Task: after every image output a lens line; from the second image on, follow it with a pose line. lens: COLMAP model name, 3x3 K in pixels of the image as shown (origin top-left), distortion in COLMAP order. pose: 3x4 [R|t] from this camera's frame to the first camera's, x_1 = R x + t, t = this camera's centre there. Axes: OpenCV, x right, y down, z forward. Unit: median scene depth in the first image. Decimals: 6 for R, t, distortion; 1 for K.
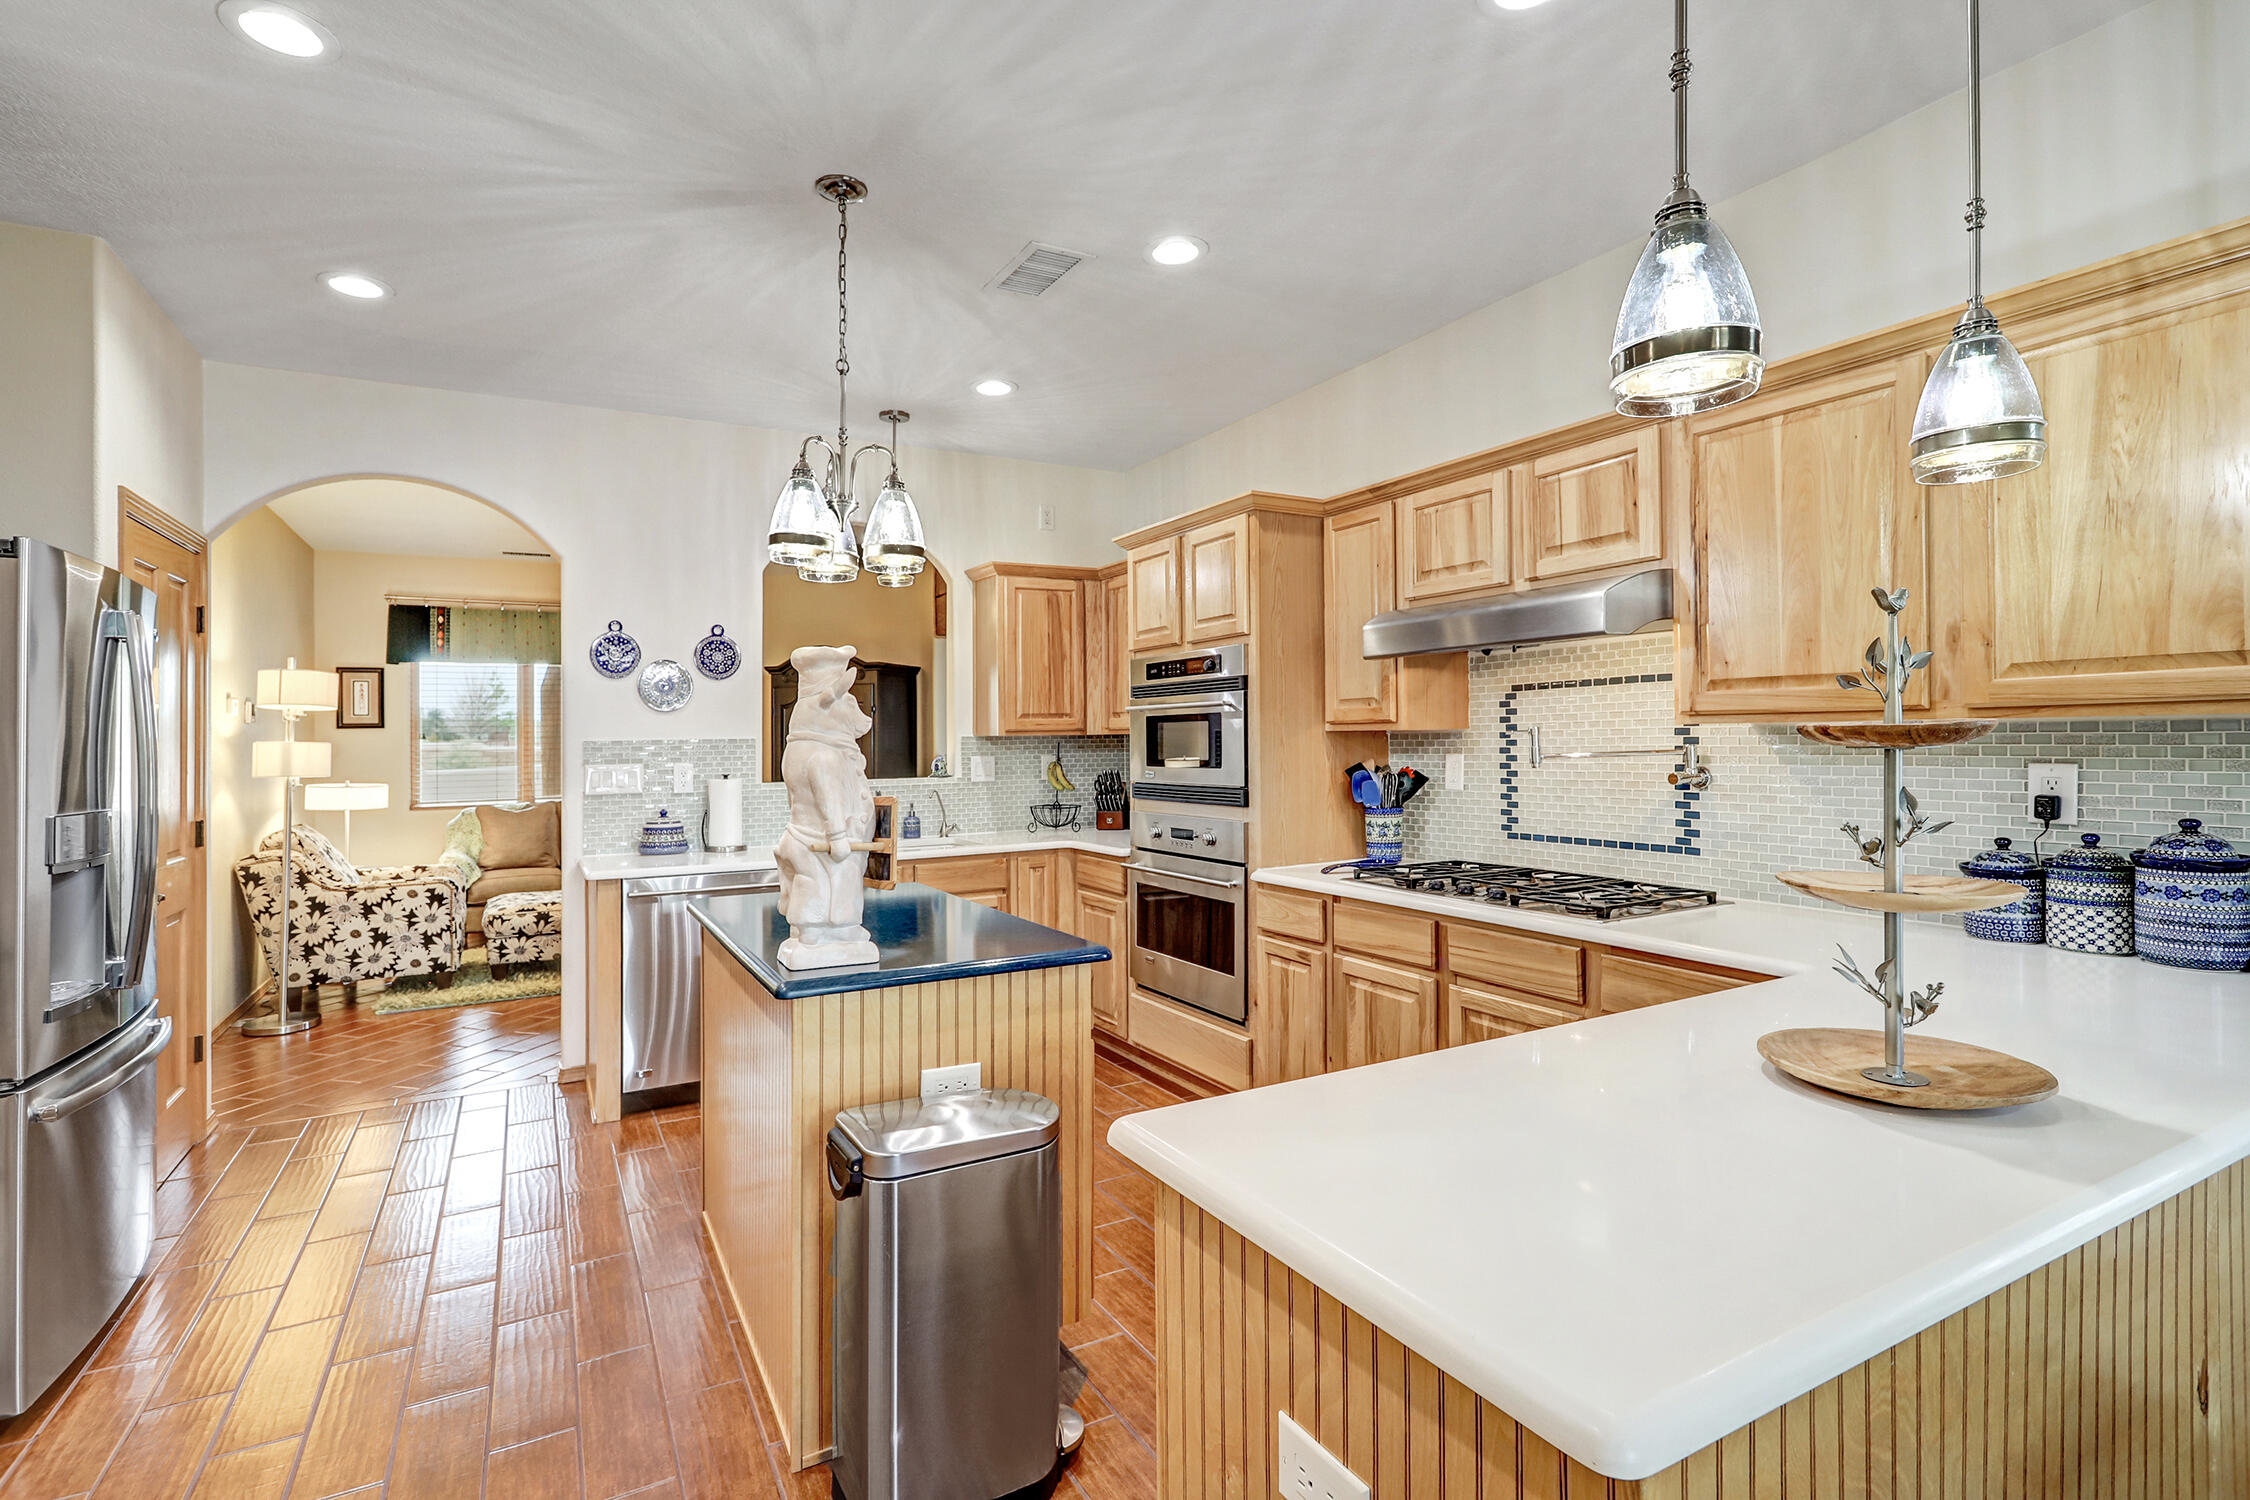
lens RADIAL K [[1093.4, 0, 1132.9], [0, 1093.4, 739.4], [0, 0, 1]] dist [0.012426, 0.001951]
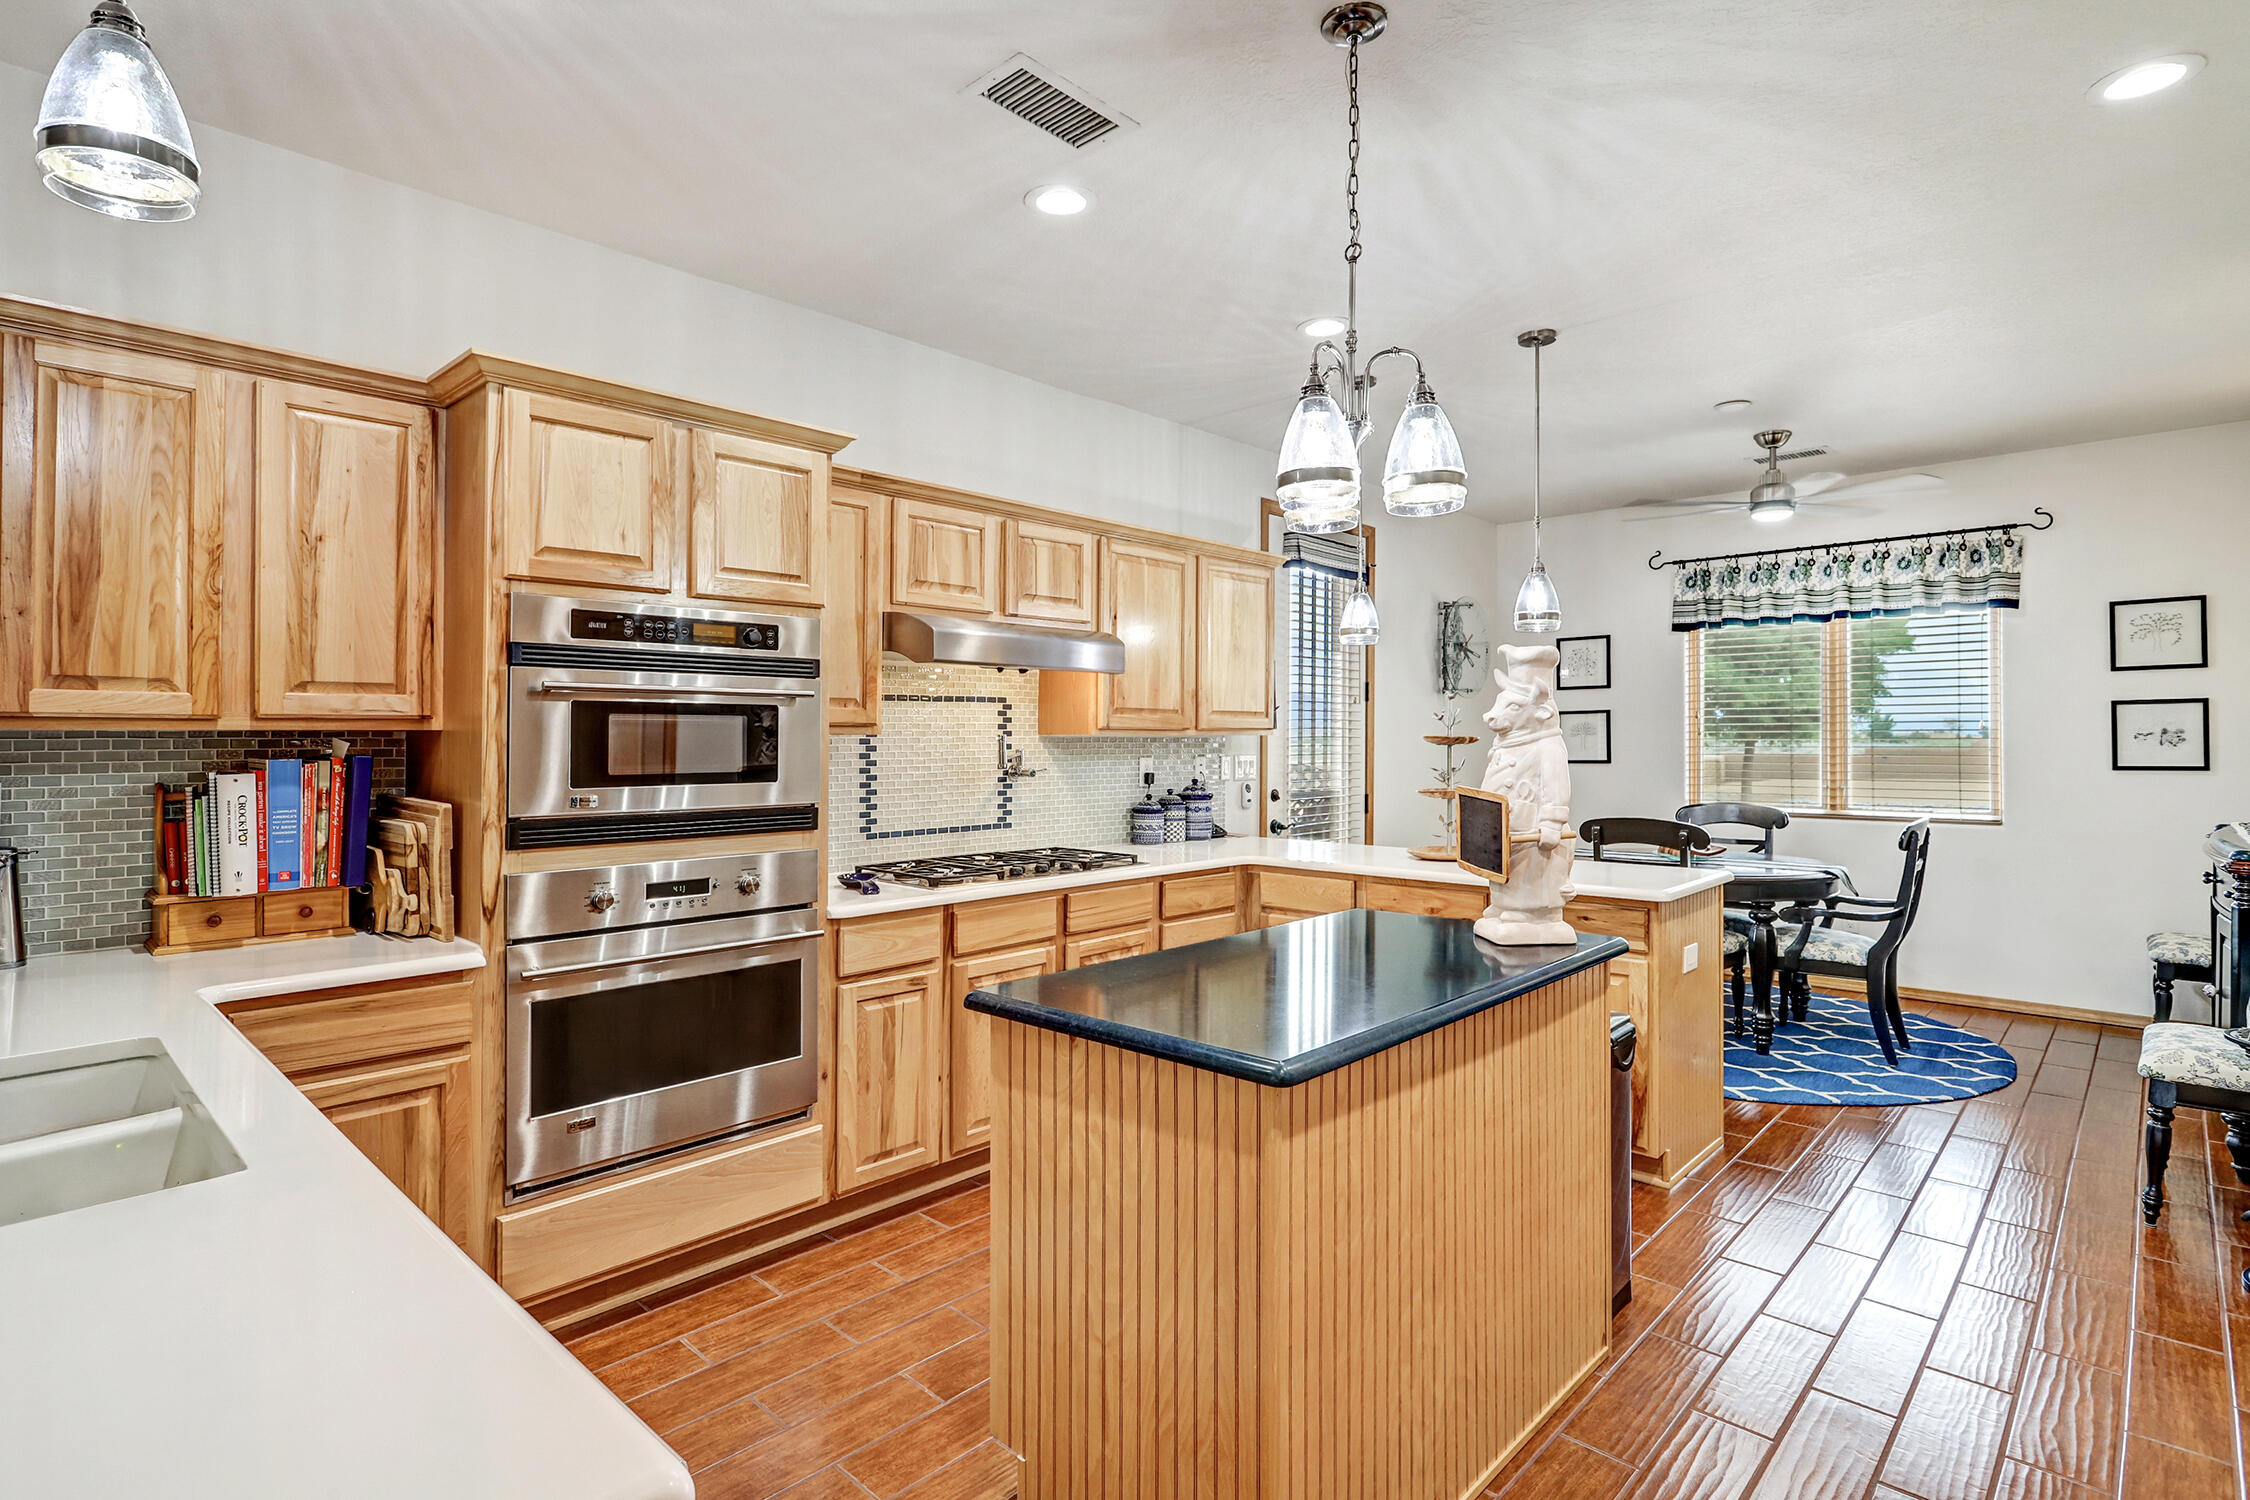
lens RADIAL K [[1110.3, 0, 1121.3], [0, 1110.3, 754.6], [0, 0, 1]] dist [-0.000823, -0.000006]
pose [[-0.290060, 0.004182, 0.956999, -0.771606], [0.008176, 0.999965, -0.001892, 0.013234], [-0.956974, 0.007276, -0.290084, 1.104622]]
